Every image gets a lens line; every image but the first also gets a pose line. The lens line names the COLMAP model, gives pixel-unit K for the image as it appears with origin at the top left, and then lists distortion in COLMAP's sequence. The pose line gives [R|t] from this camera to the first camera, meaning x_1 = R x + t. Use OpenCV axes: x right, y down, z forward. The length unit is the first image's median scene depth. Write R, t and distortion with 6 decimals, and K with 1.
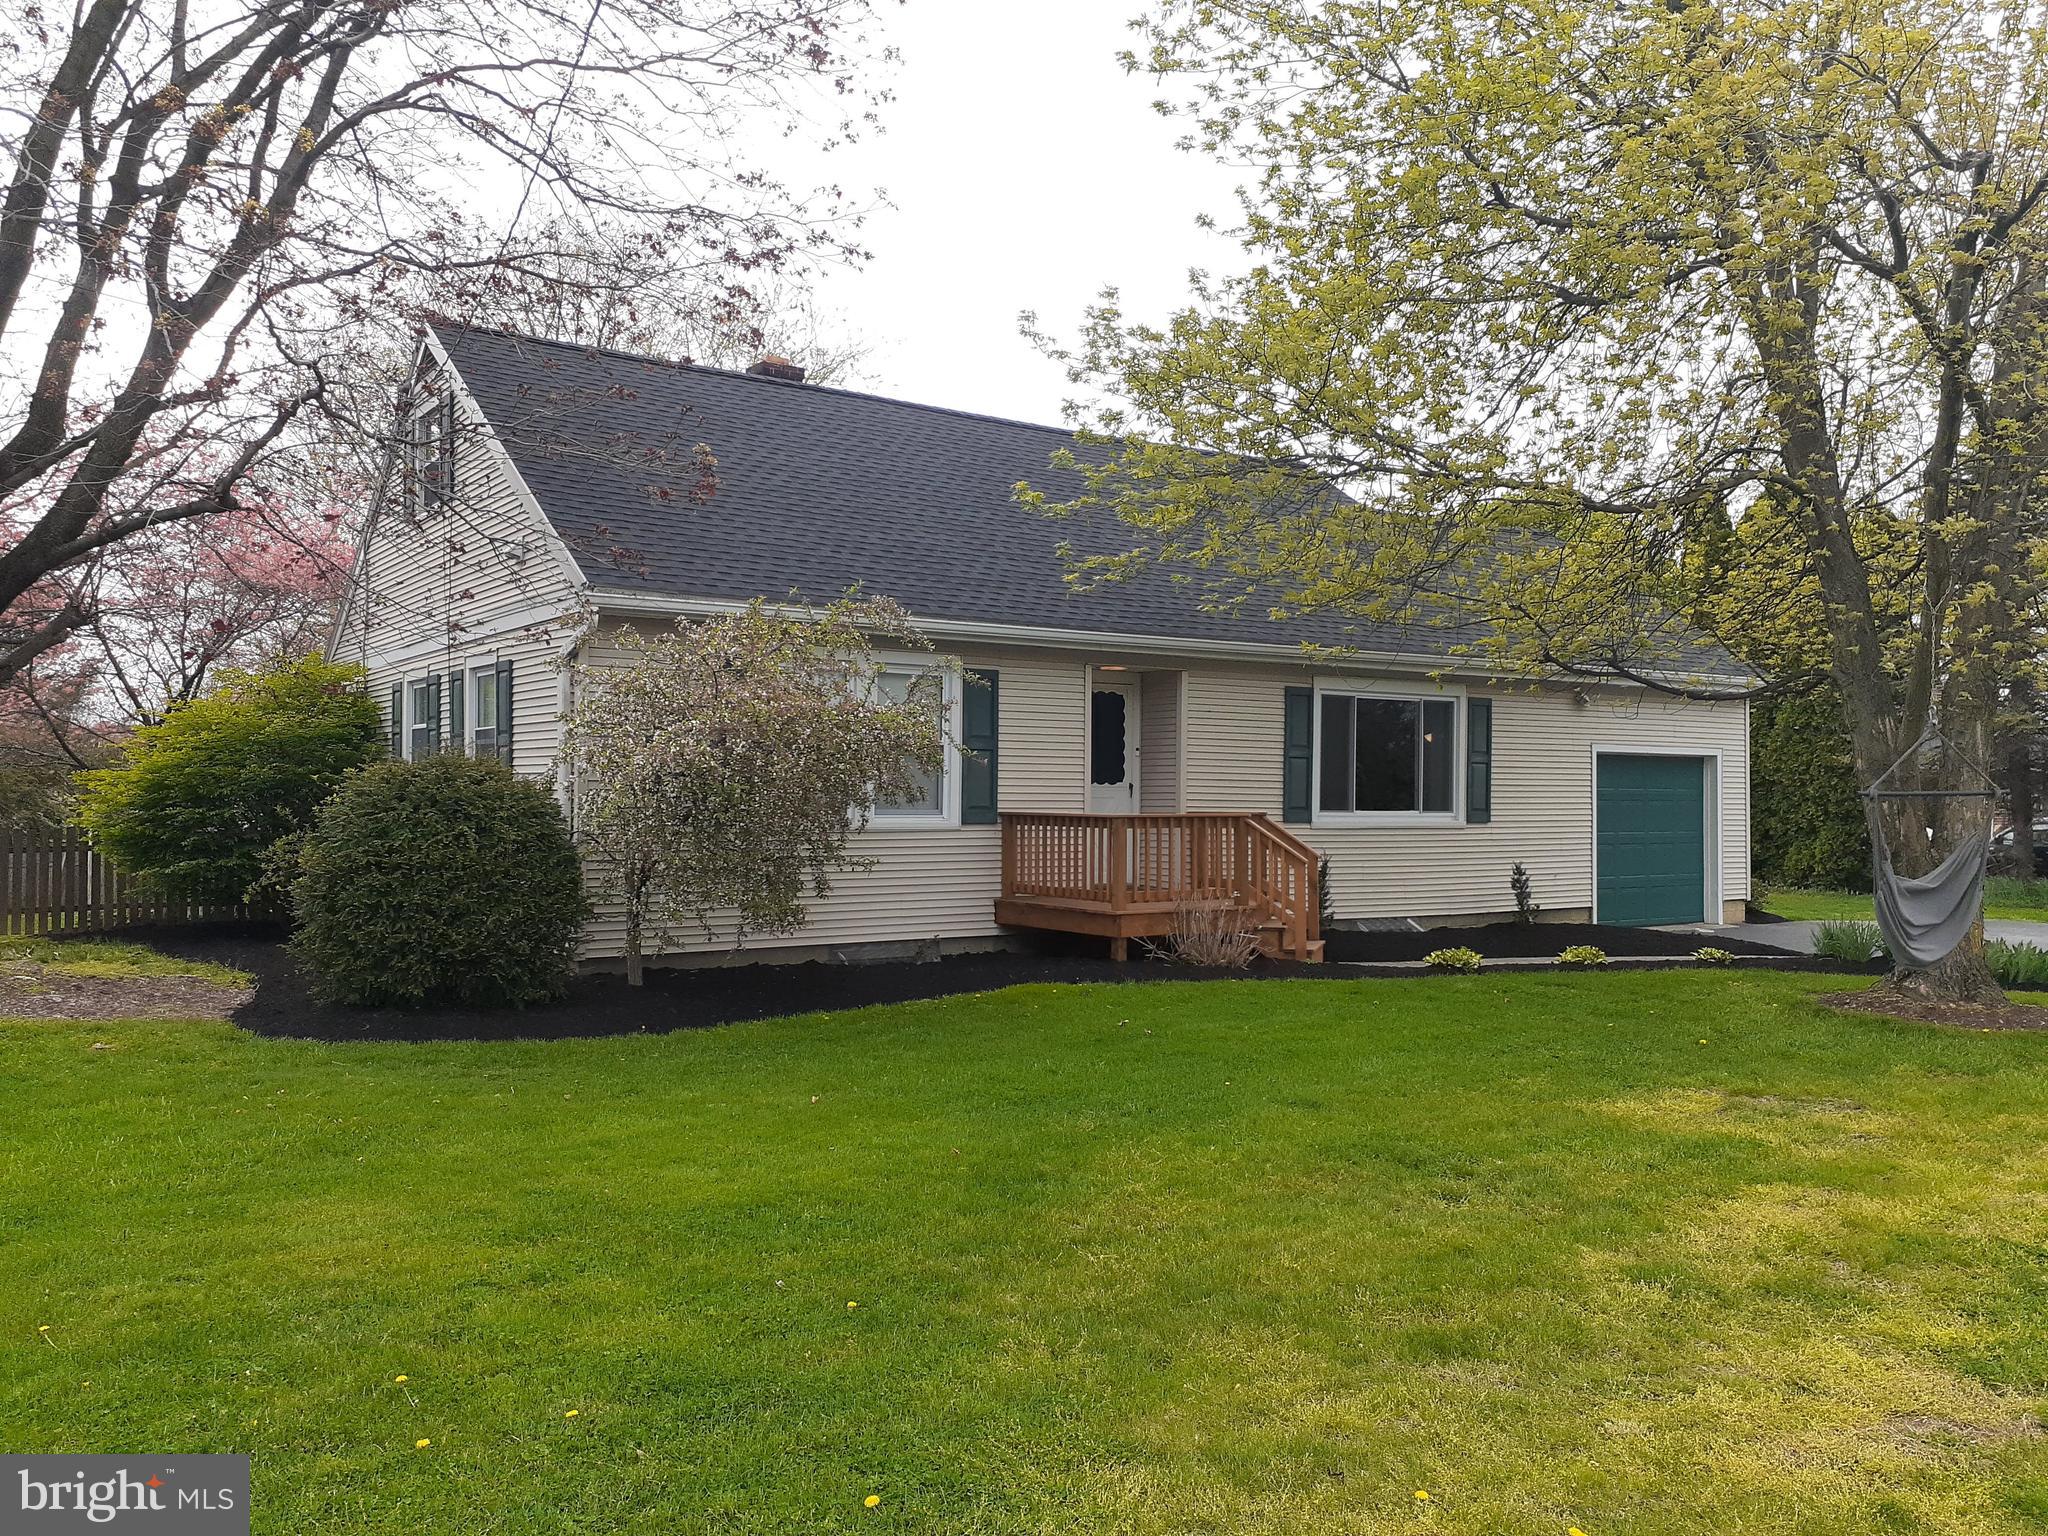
lens RADIAL K [[1610.7, 0, 980.1], [0, 1610.7, 800.9], [0, 0, 1]] dist [0.152563, -0.300755]
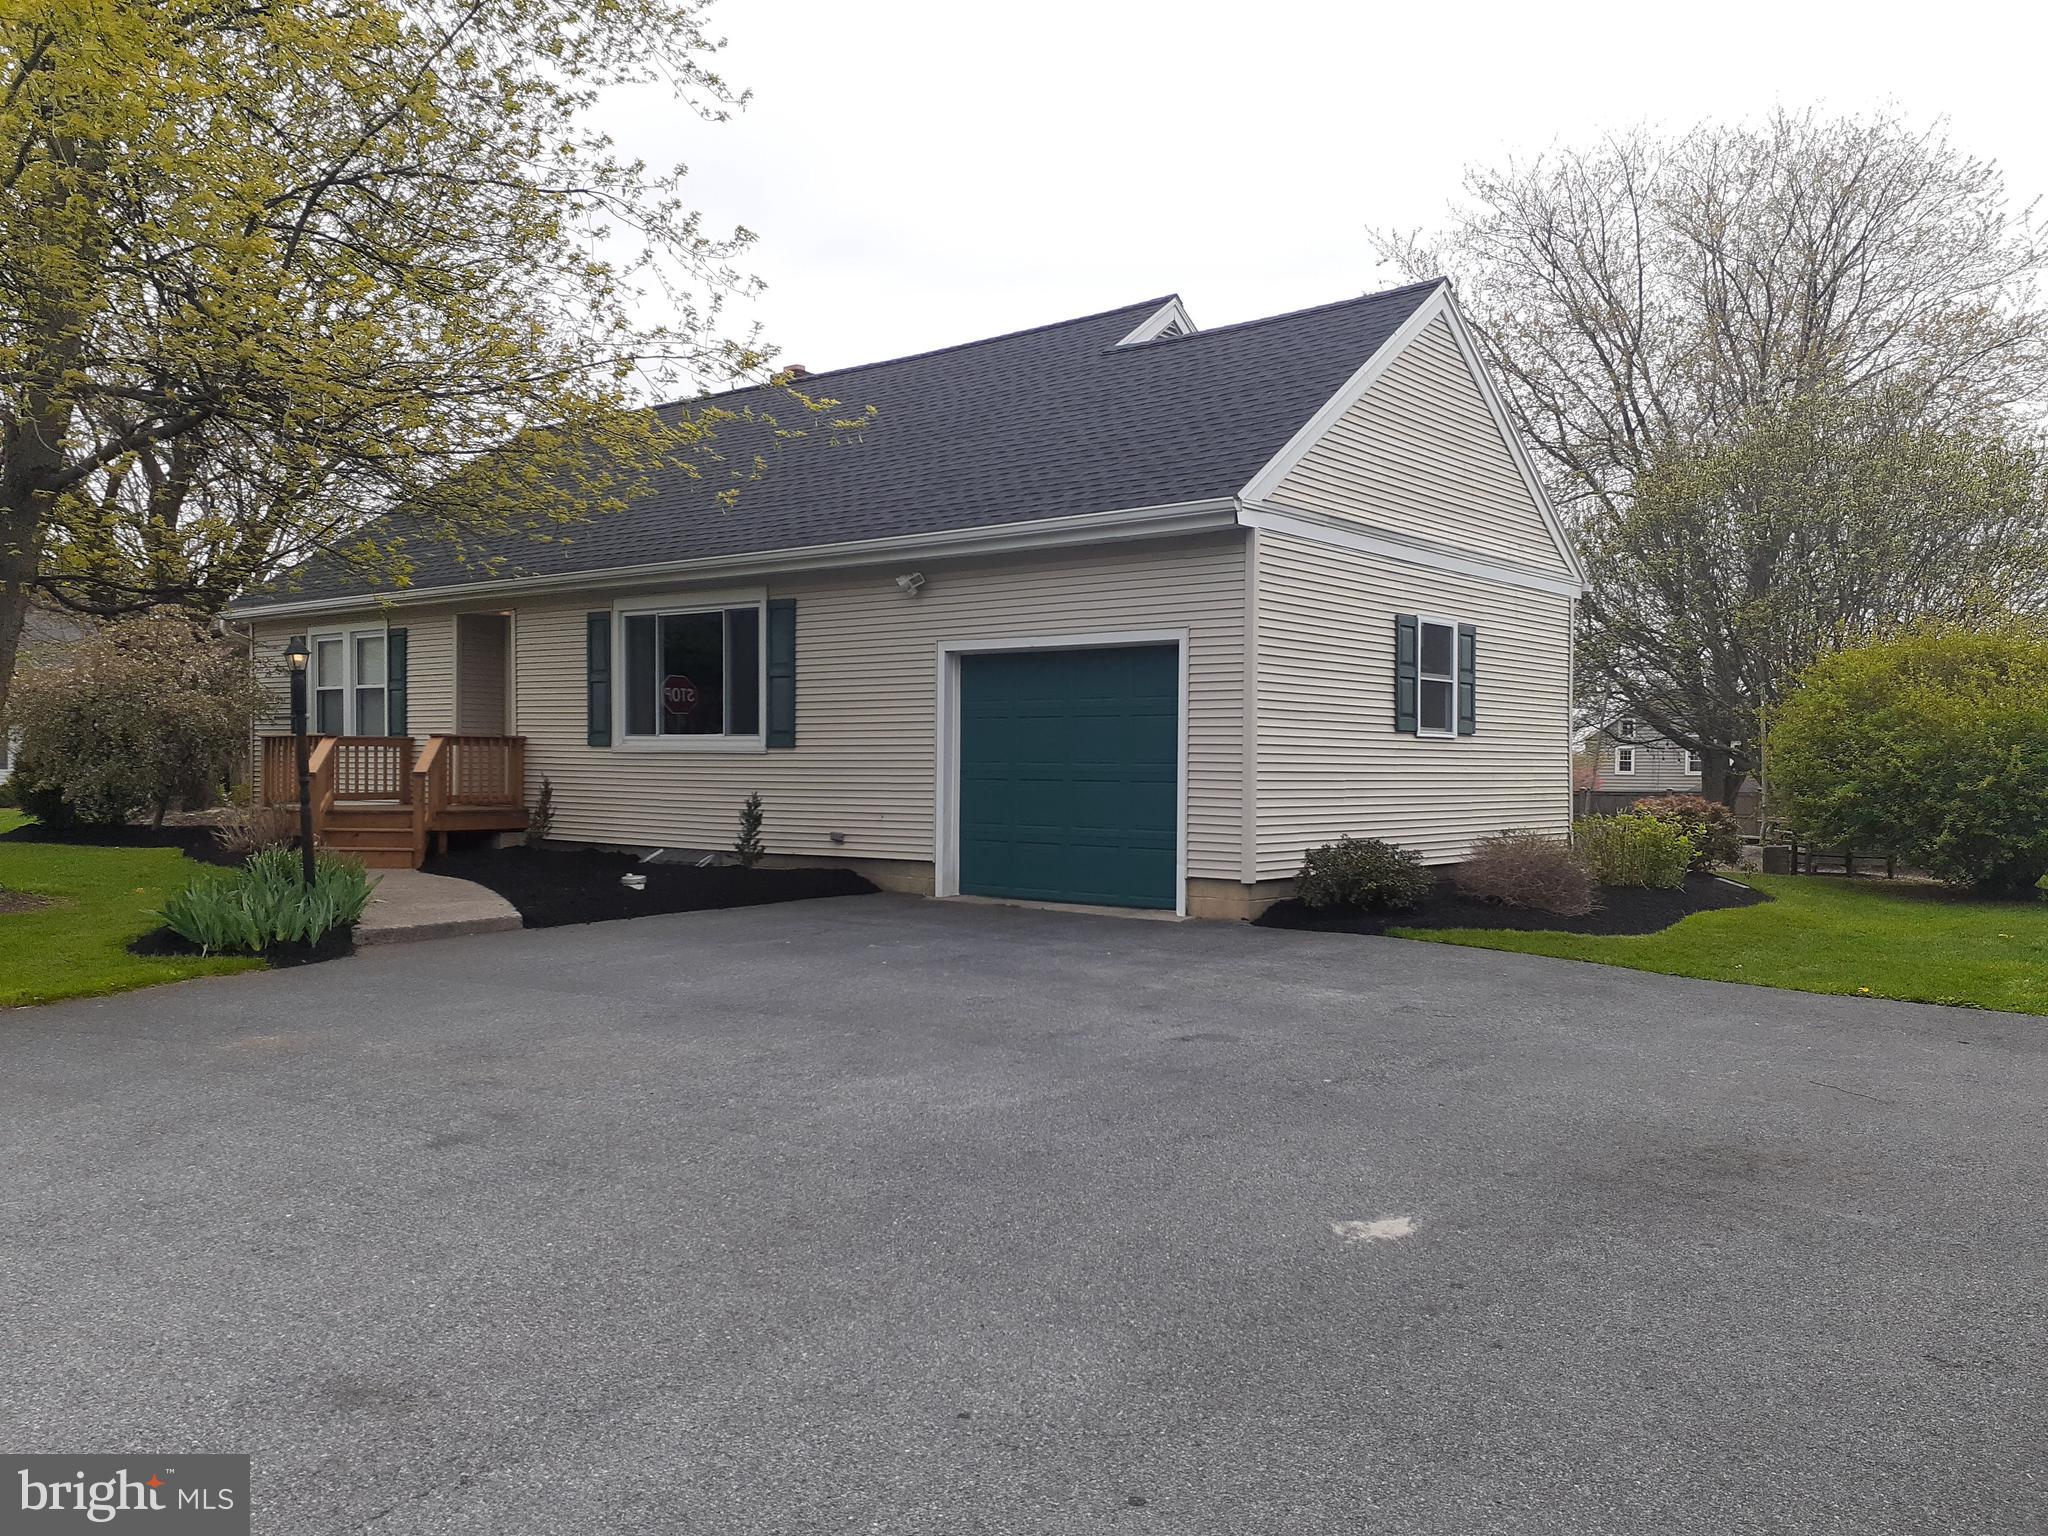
lens RADIAL K [[1610.7, 0, 980.1], [0, 1610.7, 800.9], [0, 0, 1]] dist [0.152563, -0.300755]
pose [[0.252628, 0.027557, -0.967171, 1.337216], [-0.011209, 0.999611, 0.025554, 0.021536], [0.967499, 0.004386, 0.252838, 1.036106]]
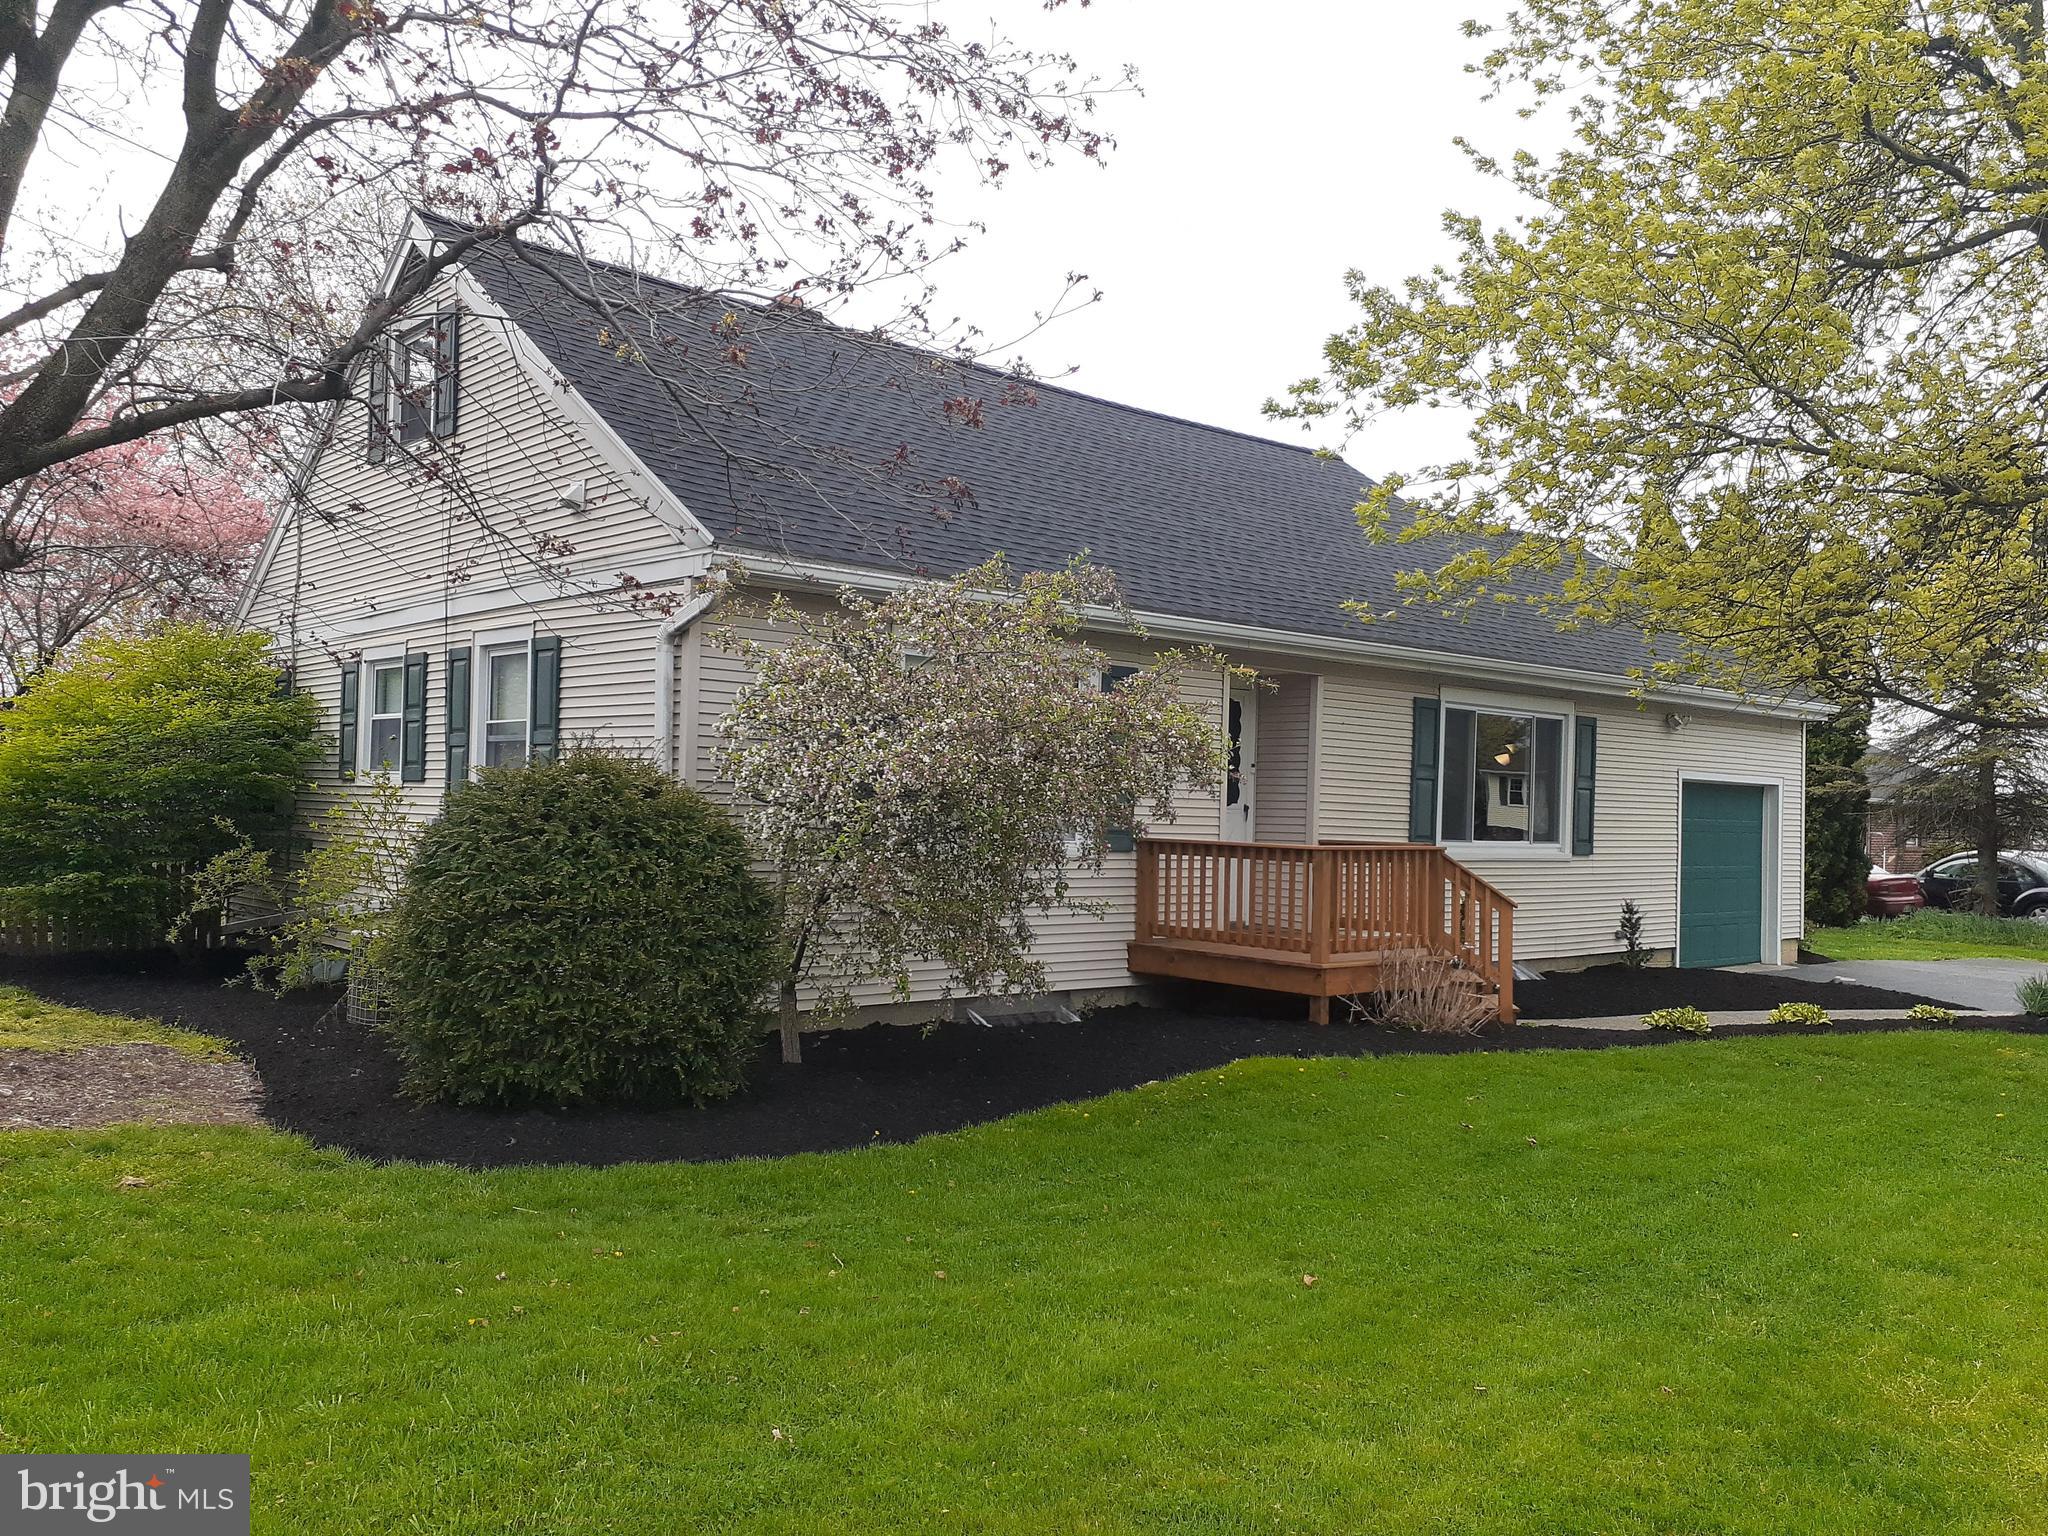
lens RADIAL K [[1610.7, 0, 980.1], [0, 1610.7, 800.9], [0, 0, 1]] dist [0.152563, -0.300755]
pose [[0.991918, 0.019918, 0.125310, -0.161291], [-0.019198, 0.999792, -0.006951, -0.004476], [-0.125422, 0.004489, 0.992093, 0.168683]]
